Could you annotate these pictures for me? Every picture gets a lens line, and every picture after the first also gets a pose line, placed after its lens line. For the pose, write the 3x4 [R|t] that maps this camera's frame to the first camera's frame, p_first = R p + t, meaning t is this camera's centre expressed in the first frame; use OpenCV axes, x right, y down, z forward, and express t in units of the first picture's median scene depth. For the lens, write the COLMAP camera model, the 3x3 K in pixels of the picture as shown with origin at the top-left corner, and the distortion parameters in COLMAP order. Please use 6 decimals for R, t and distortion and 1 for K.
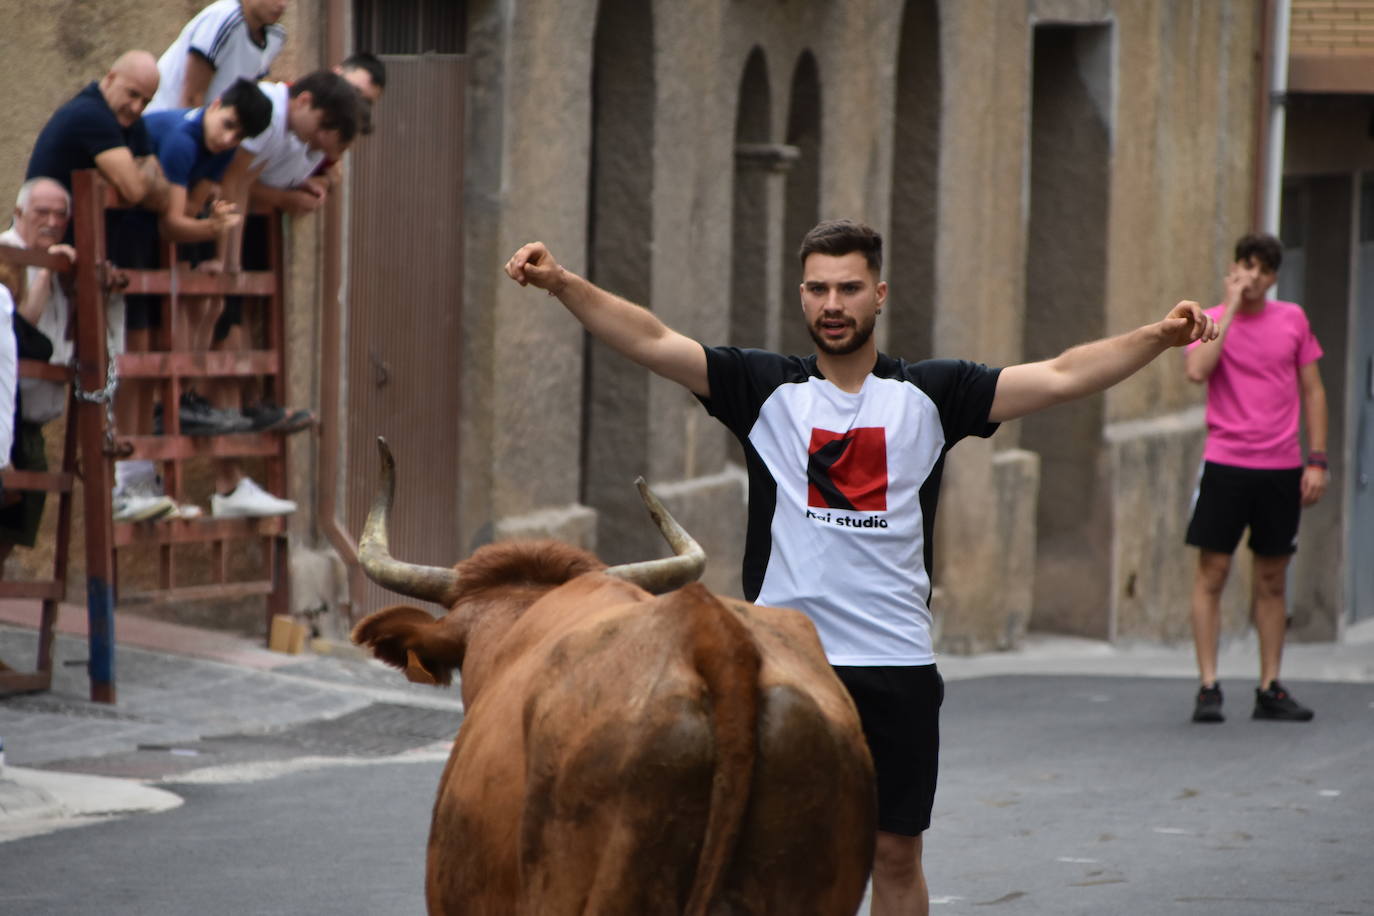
lens RADIAL K [[4831.1, 0, 687.0], [0, 4831.1, 458.0], [0, 0, 1]] dist [0.833946, 4.602414]
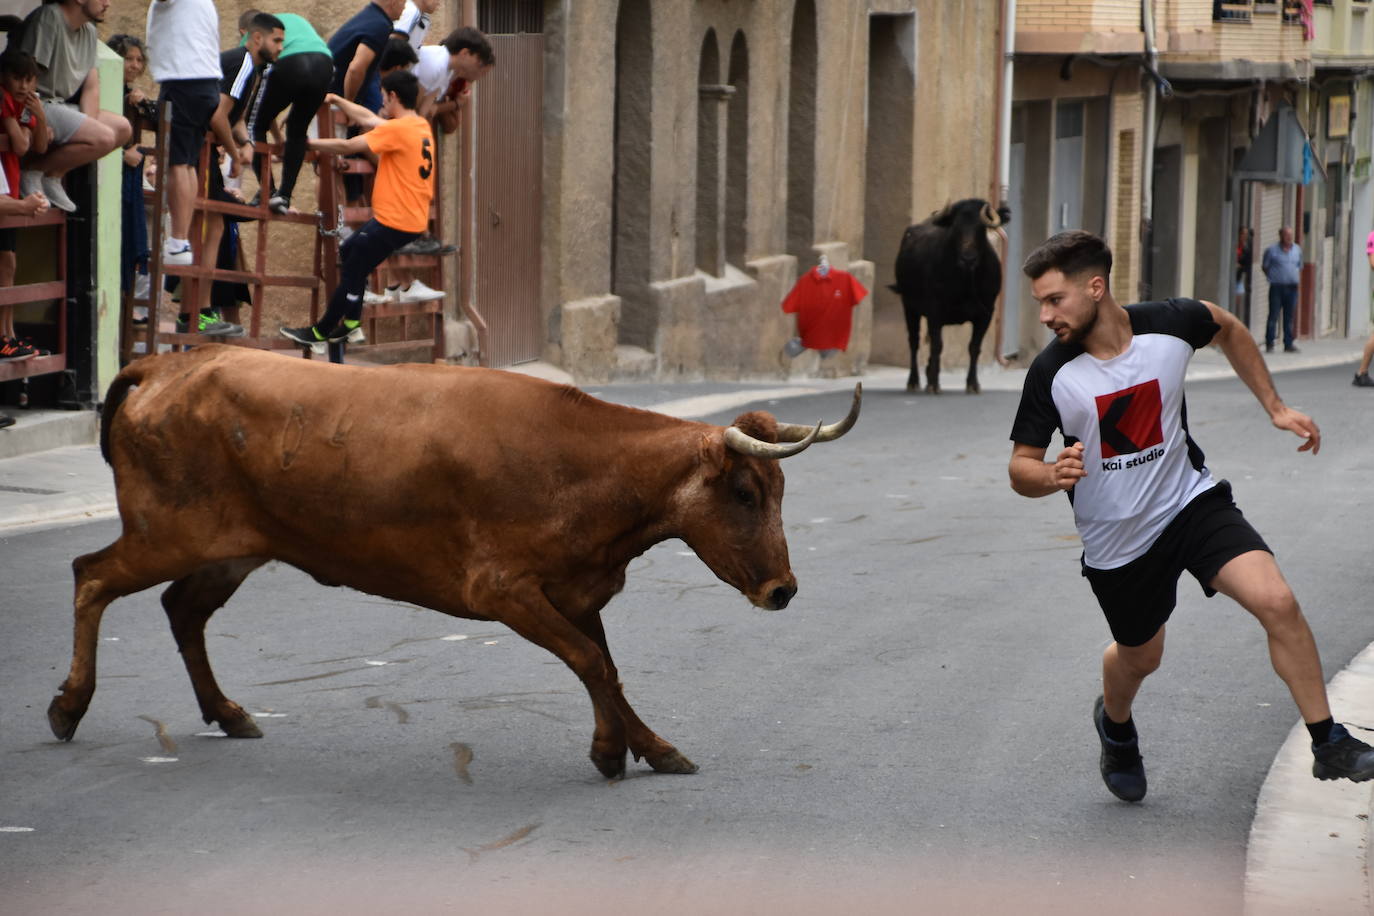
lens RADIAL K [[4831.1, 0, 687.0], [0, 4831.1, 458.0], [0, 0, 1]] dist [0.833946, 4.602414]
pose [[0.999888, -0.008066, 0.012608, -0.017250], [0.007590, 0.999272, 0.037395, 0.003702], [-0.012900, -0.037295, 0.999221, -0.737053]]
